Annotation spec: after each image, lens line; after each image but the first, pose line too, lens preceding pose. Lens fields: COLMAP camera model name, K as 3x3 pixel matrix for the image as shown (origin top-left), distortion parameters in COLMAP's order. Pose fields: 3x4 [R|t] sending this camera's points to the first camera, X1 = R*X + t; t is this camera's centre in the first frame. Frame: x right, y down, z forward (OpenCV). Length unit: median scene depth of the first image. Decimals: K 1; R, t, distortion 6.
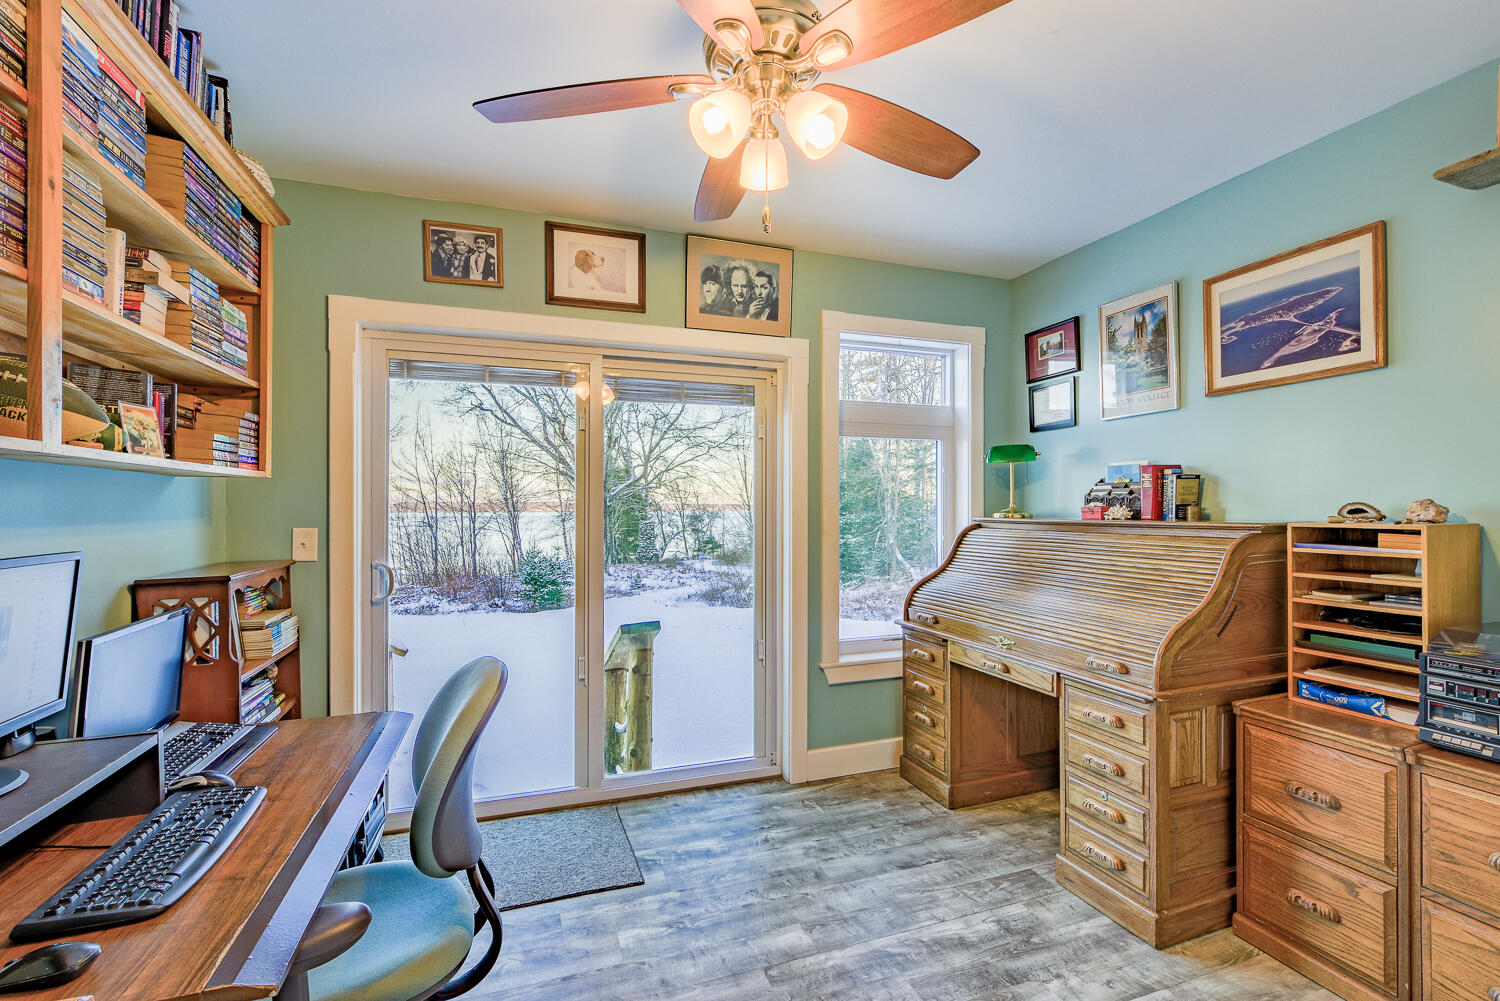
lens RADIAL K [[656.6, 0, 751.3], [0, 656.6, 502.2], [0, 0, 1]] dist [-0.004045, 0.000138]
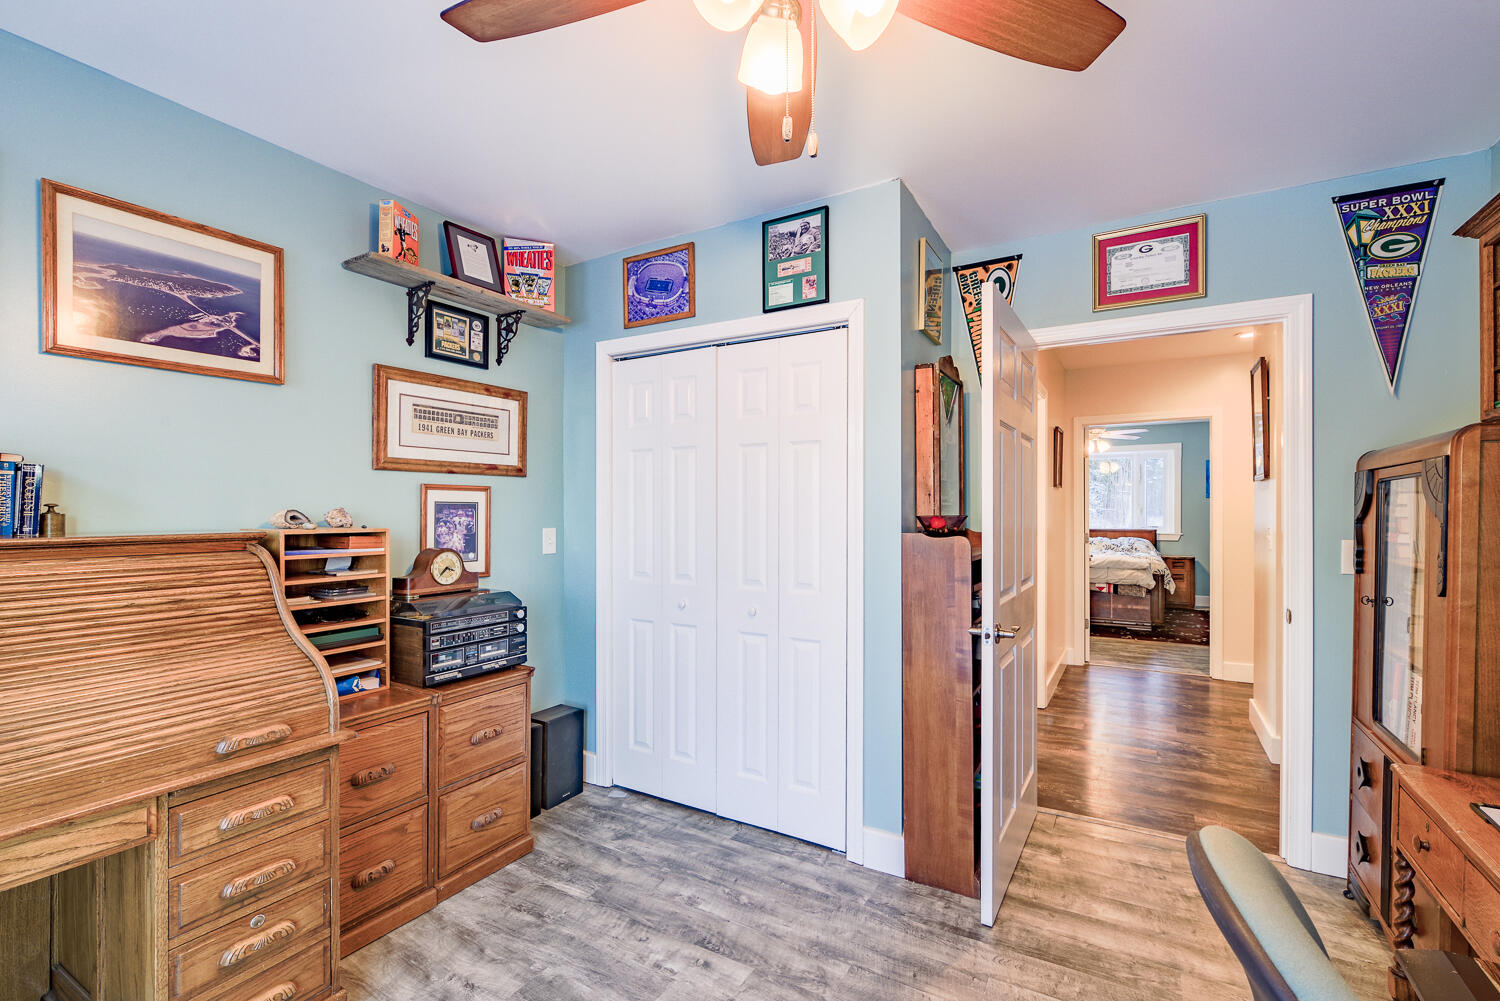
lens RADIAL K [[656.6, 0, 753.0], [0, 656.6, 510.9], [0, 0, 1]] dist [-0.004045, 0.000138]
pose [[-0.625447, 0.001502, 0.780265, -0.354799], [-0.006422, 0.999954, -0.007073, 0.004909], [-0.780240, -0.009435, -0.625409, 1.029806]]
